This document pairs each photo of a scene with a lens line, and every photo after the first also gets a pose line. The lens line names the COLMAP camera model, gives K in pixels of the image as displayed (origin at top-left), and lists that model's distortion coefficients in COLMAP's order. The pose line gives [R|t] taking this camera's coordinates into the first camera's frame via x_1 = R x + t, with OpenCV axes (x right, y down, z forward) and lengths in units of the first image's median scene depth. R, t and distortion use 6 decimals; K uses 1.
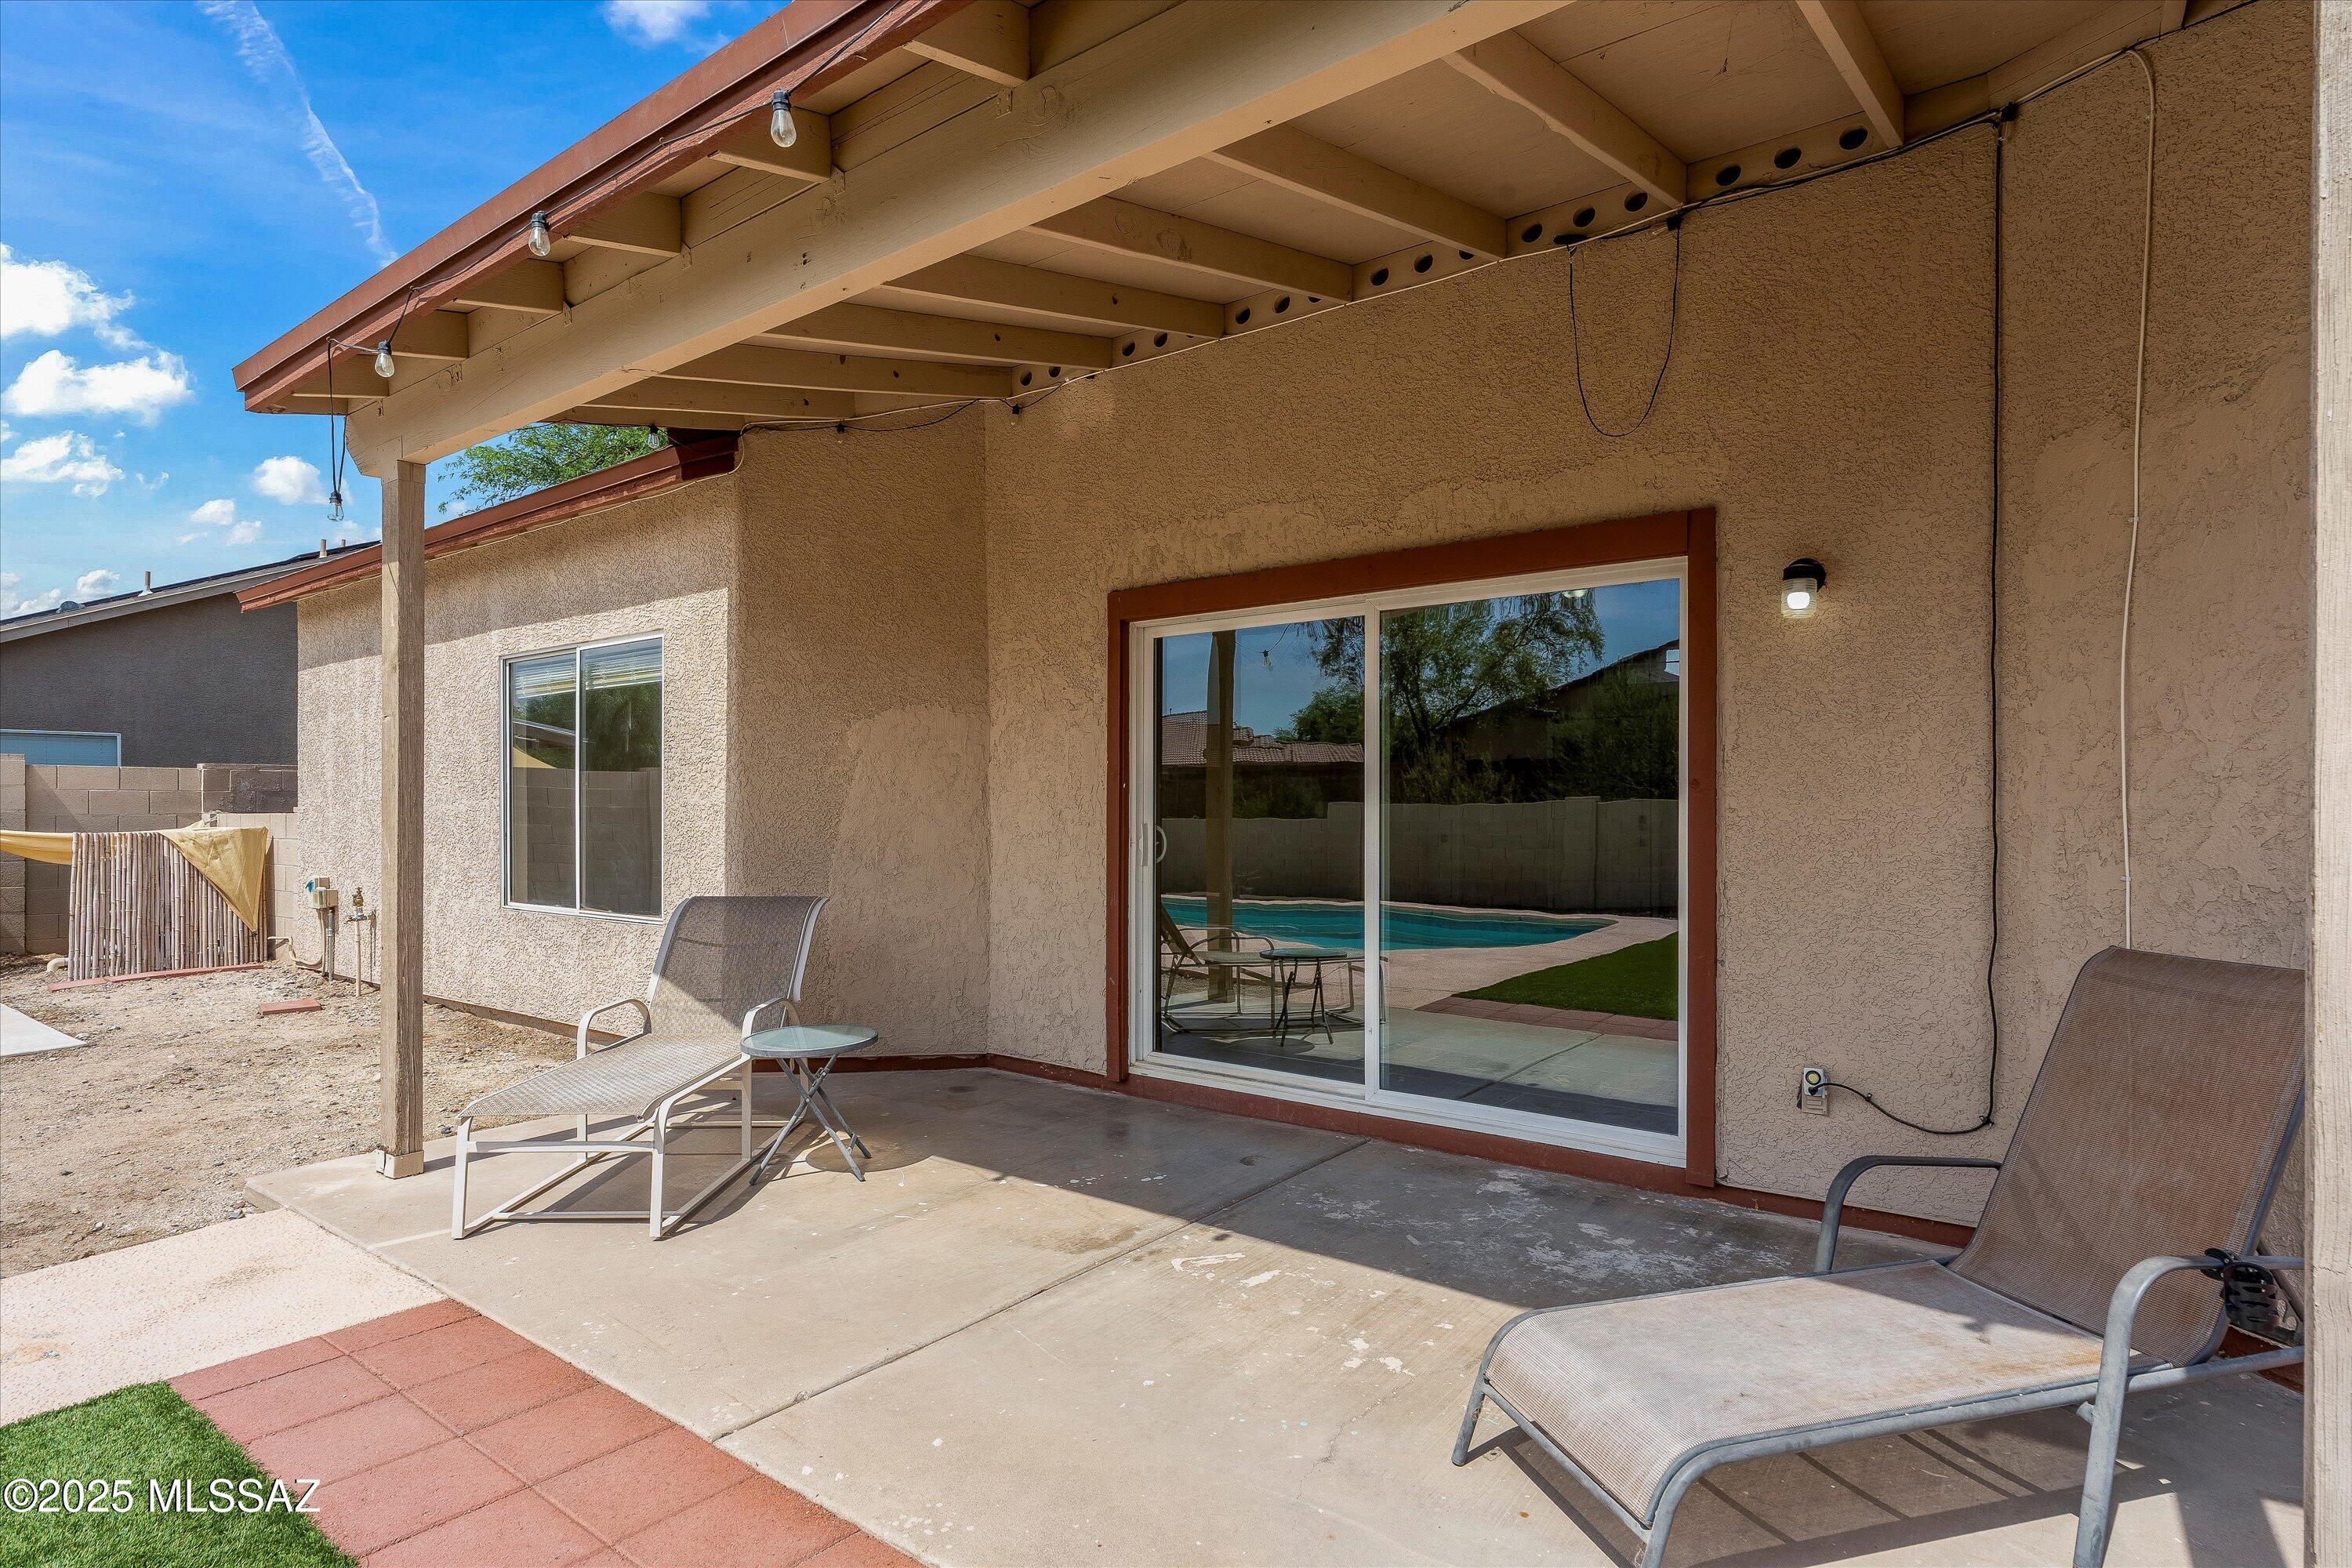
lens RADIAL K [[1218.8, 0, 1186.8], [0, 1218.8, 802.1], [0, 0, 1]] dist [-0.003651, -0.000633]
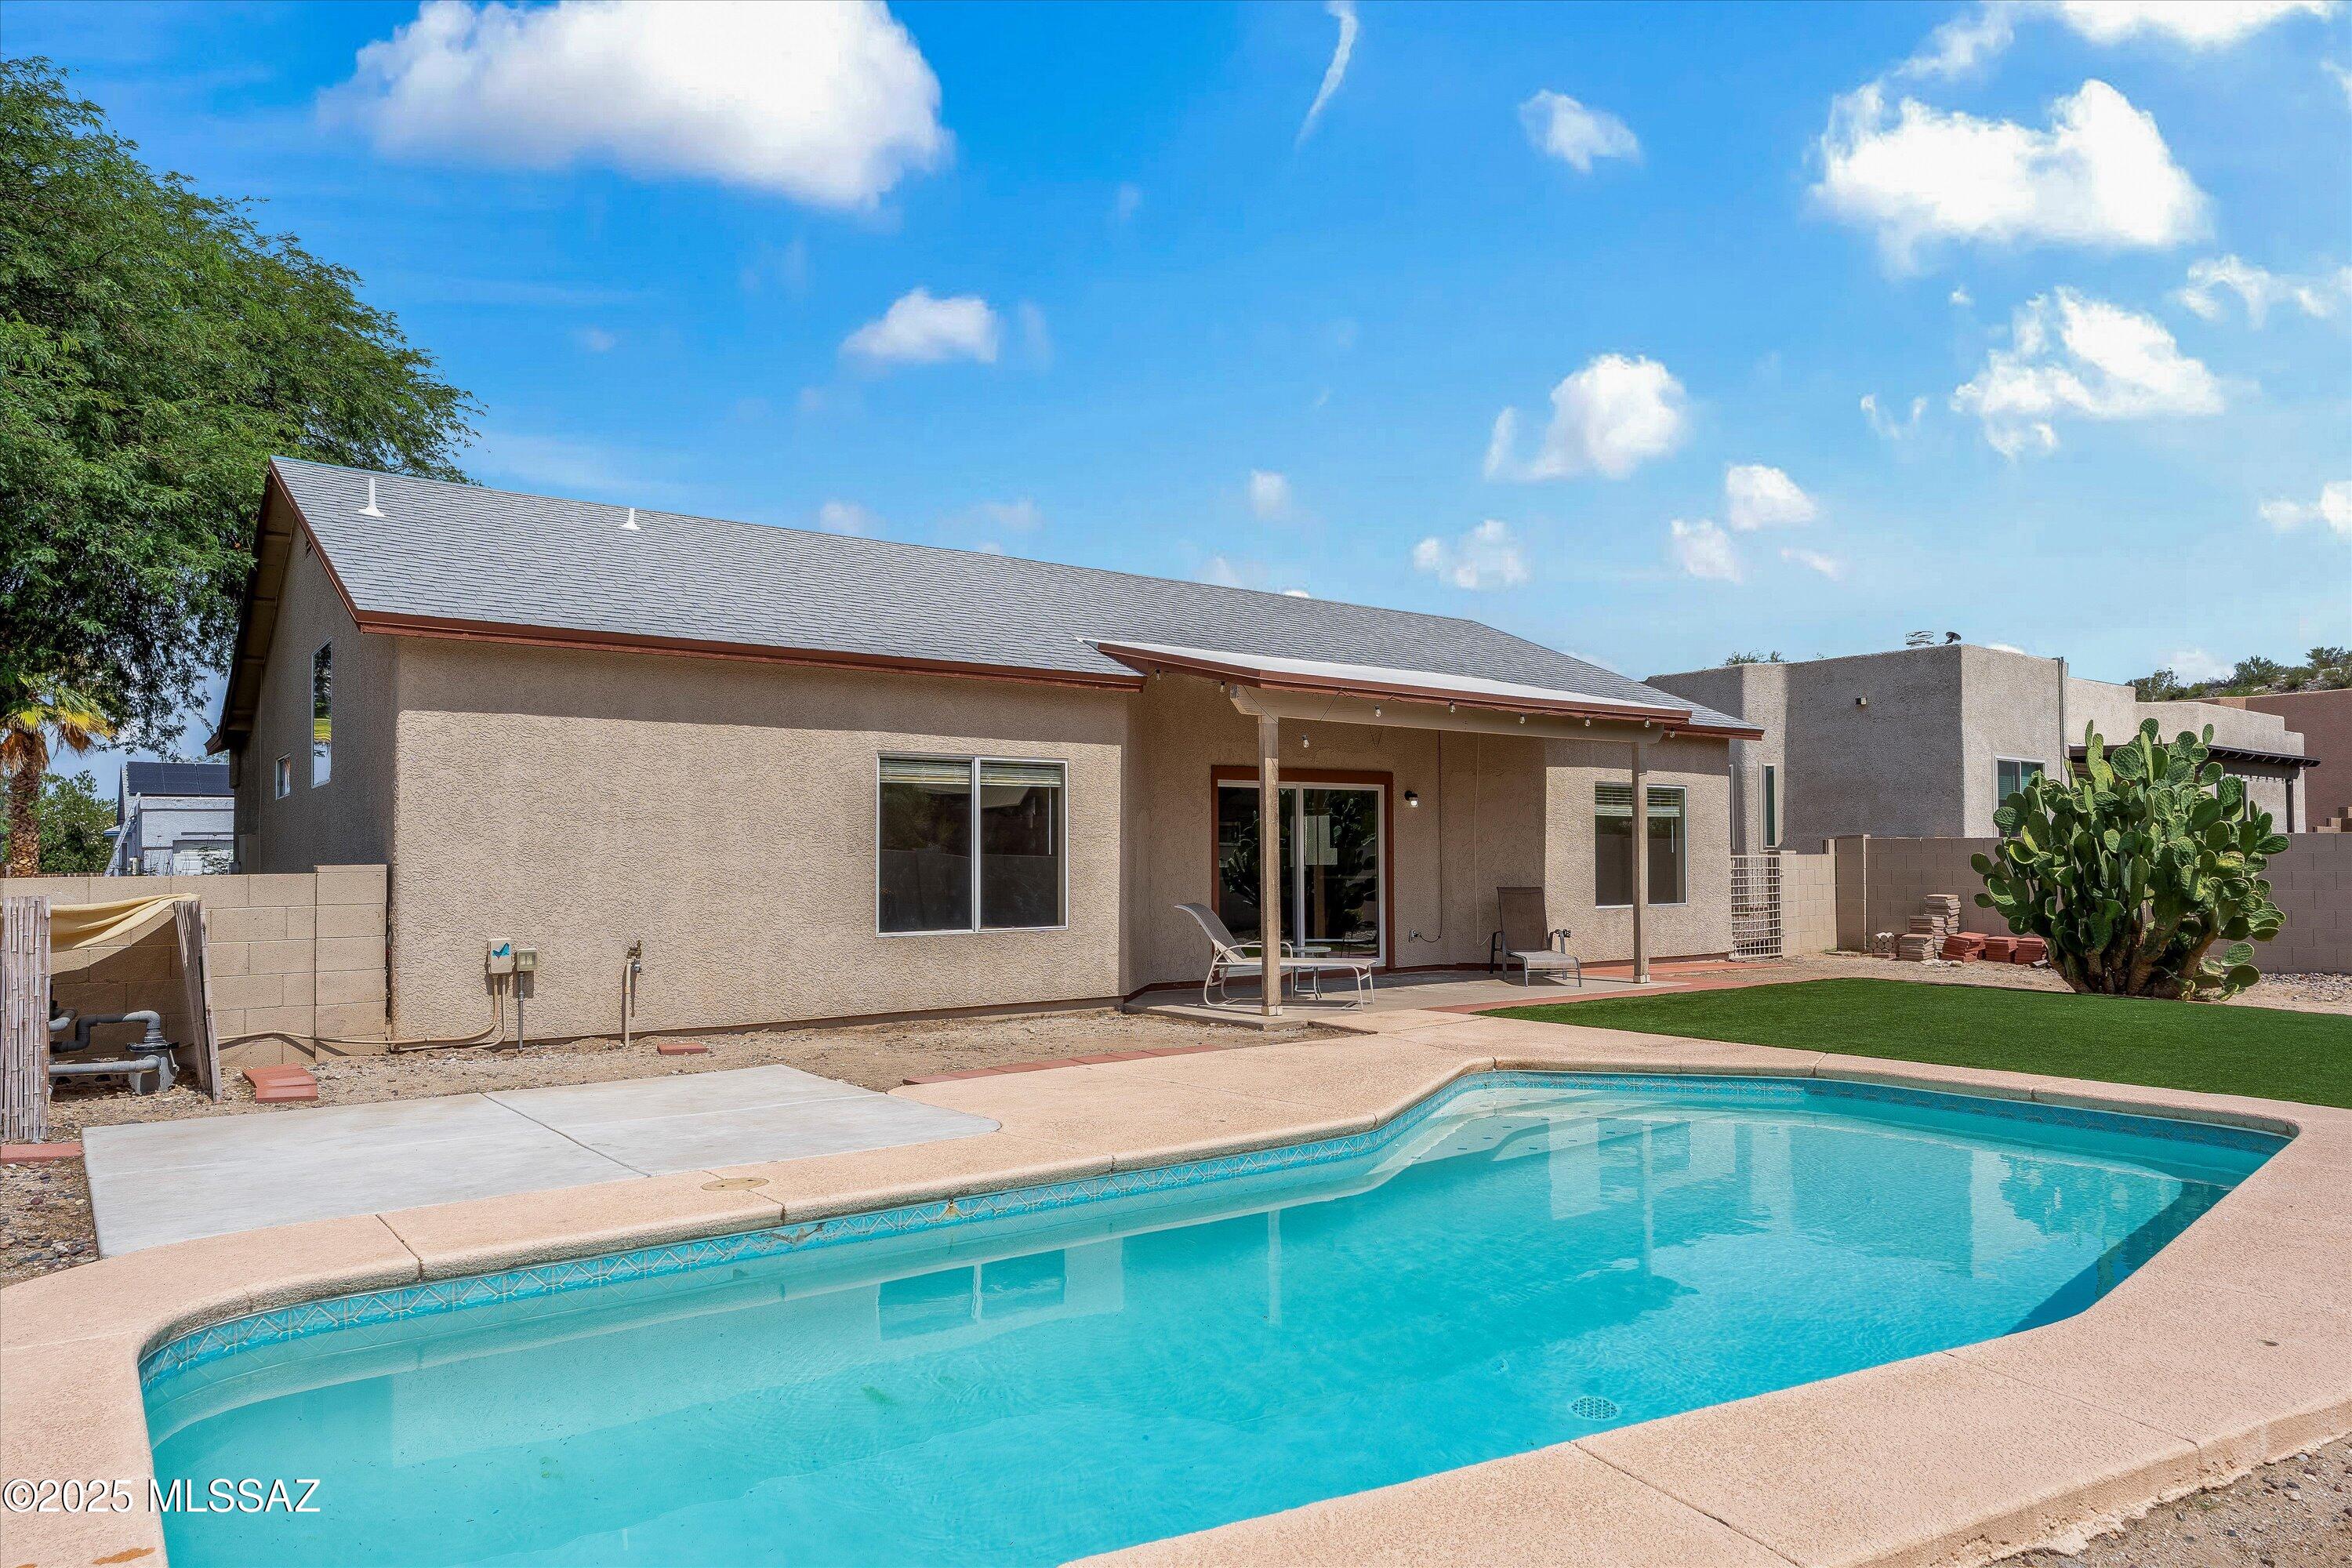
lens RADIAL K [[1497.8, 0, 1205.7], [0, 1497.8, 850.9], [0, 0, 1]] dist [0.103287, -0.000084]
pose [[0.263344, 0.002161, 0.964700, -2.590411], [0.001244, 0.999996, -0.002580, -0.005342], [-0.964701, 0.001880, 0.263340, 0.259280]]
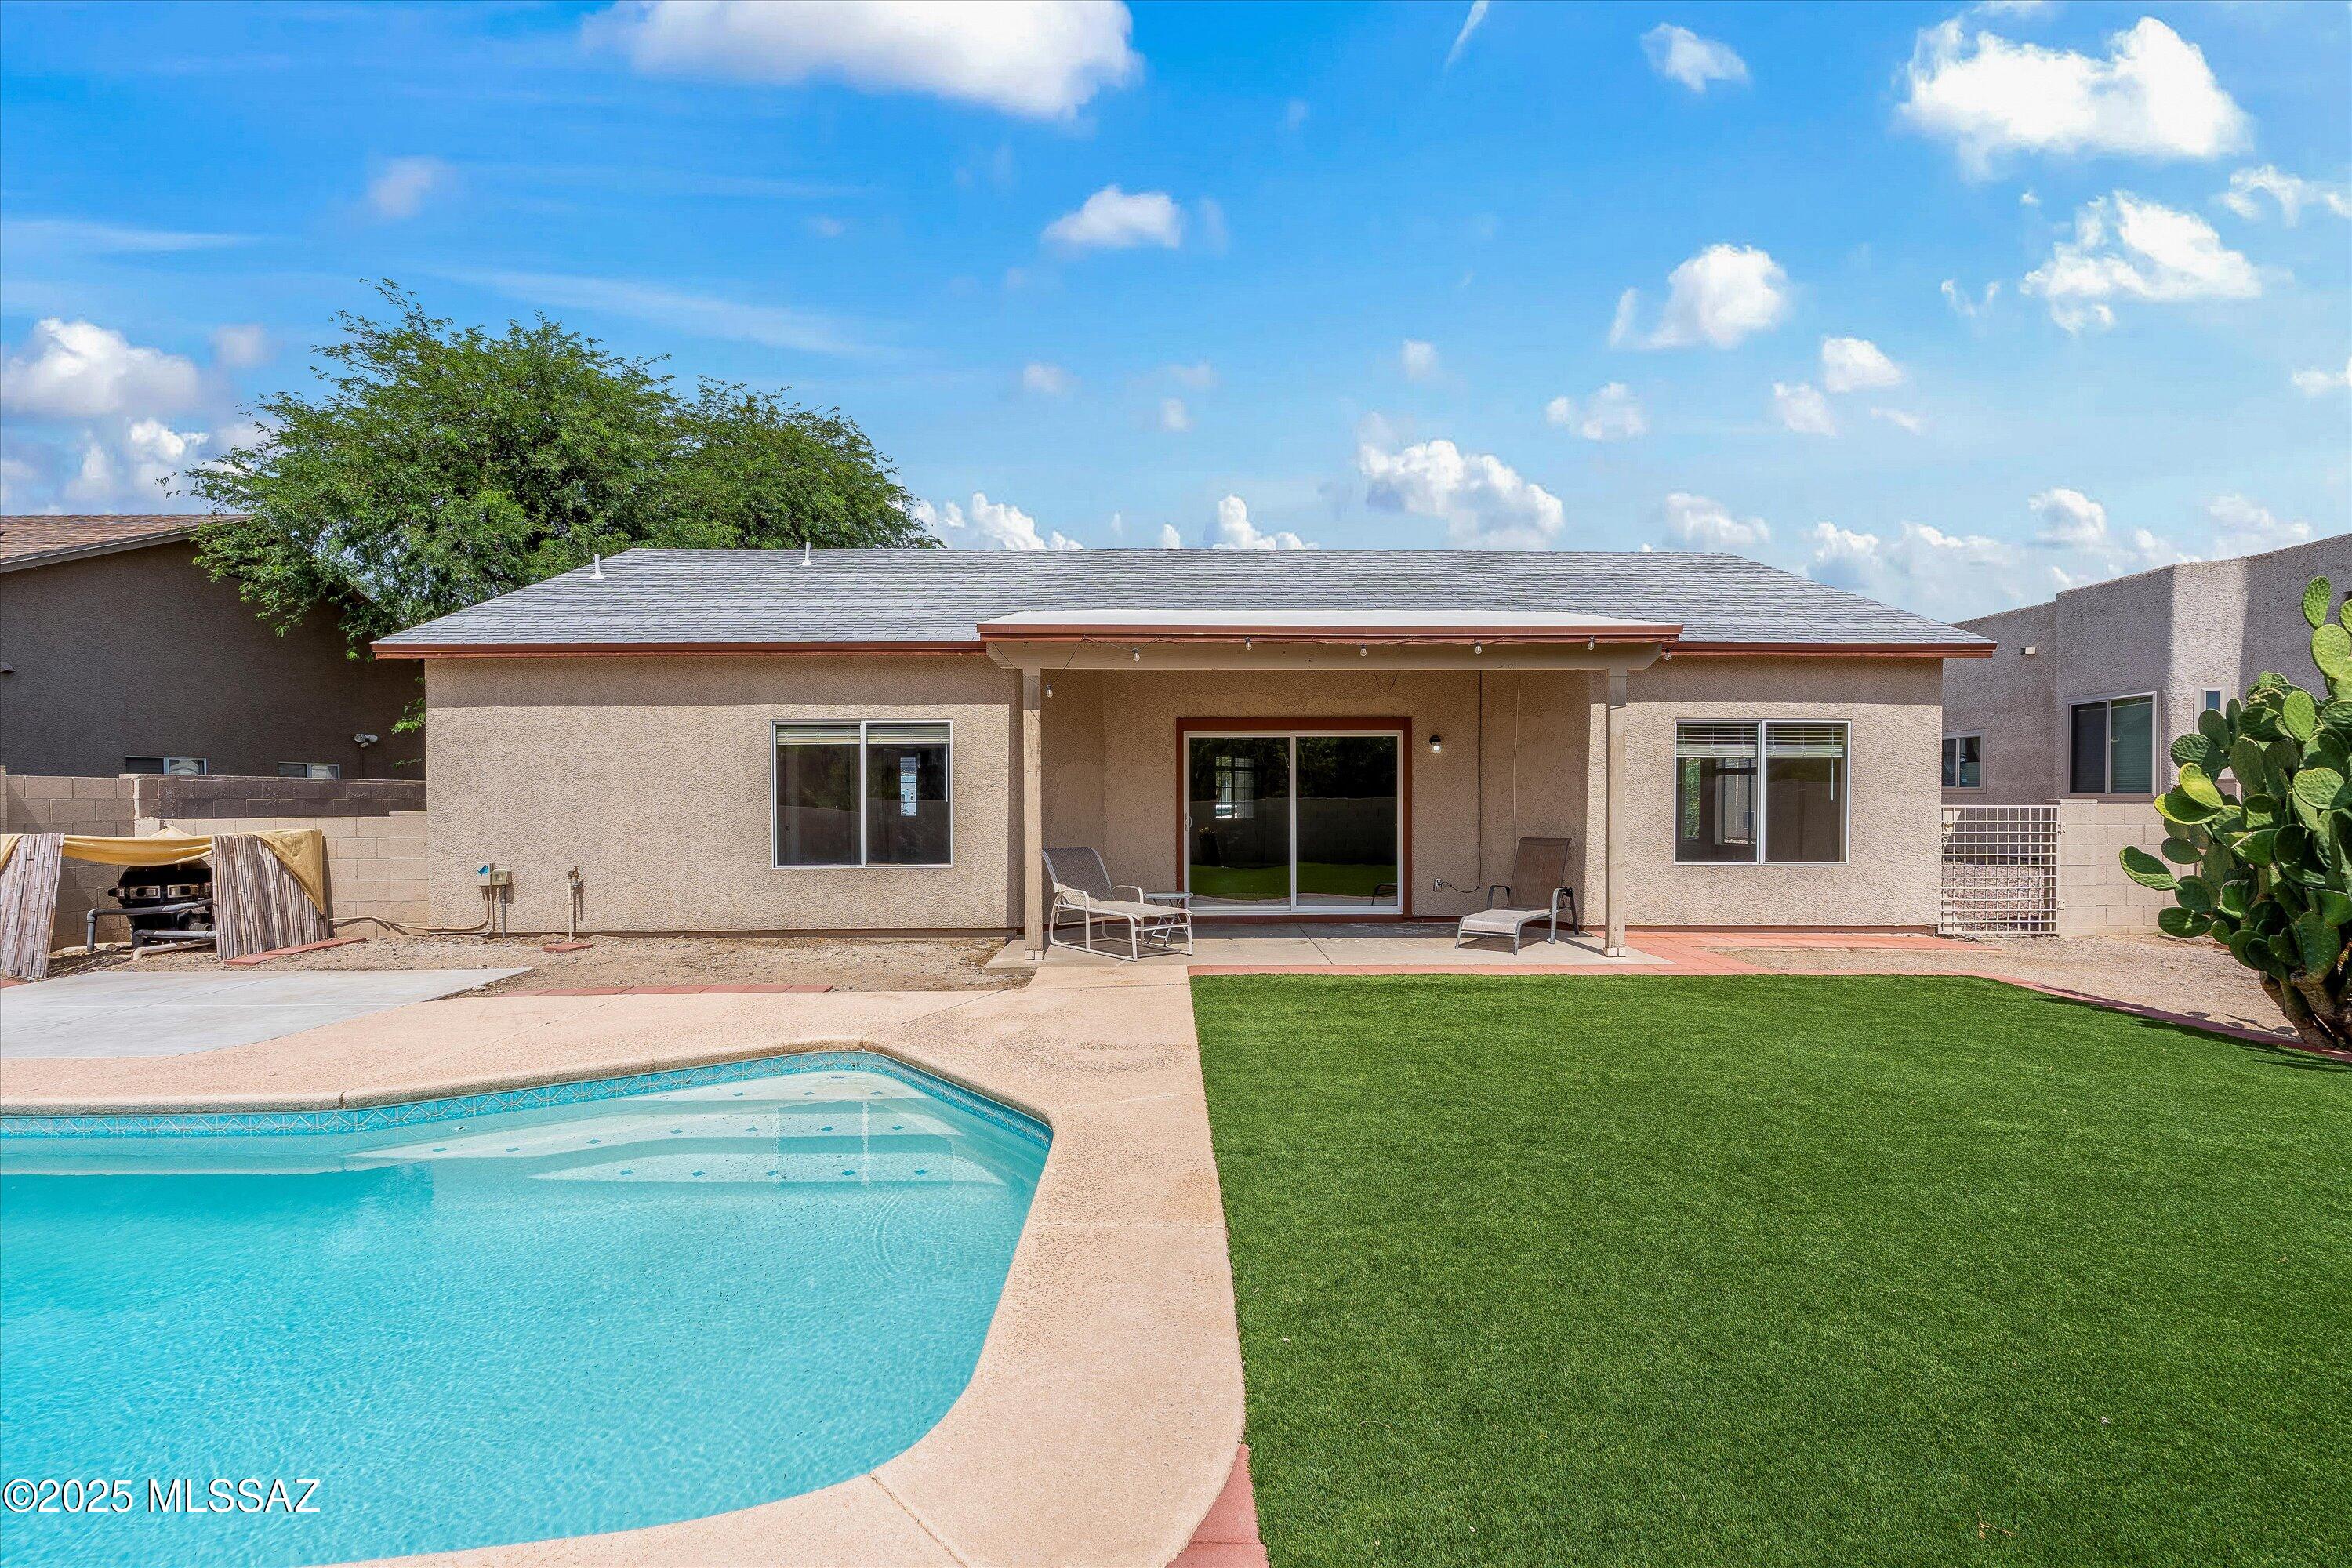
lens RADIAL K [[1068.1, 0, 1189.6], [0, 1068.1, 814.4], [0, 0, 1]] dist [-0.000919, 0.000113]
pose [[0.781172, -0.012452, 0.624192, -1.285144], [0.002847, 0.999862, 0.016384, -0.015147], [-0.624310, -0.011021, 0.781099, -0.634119]]
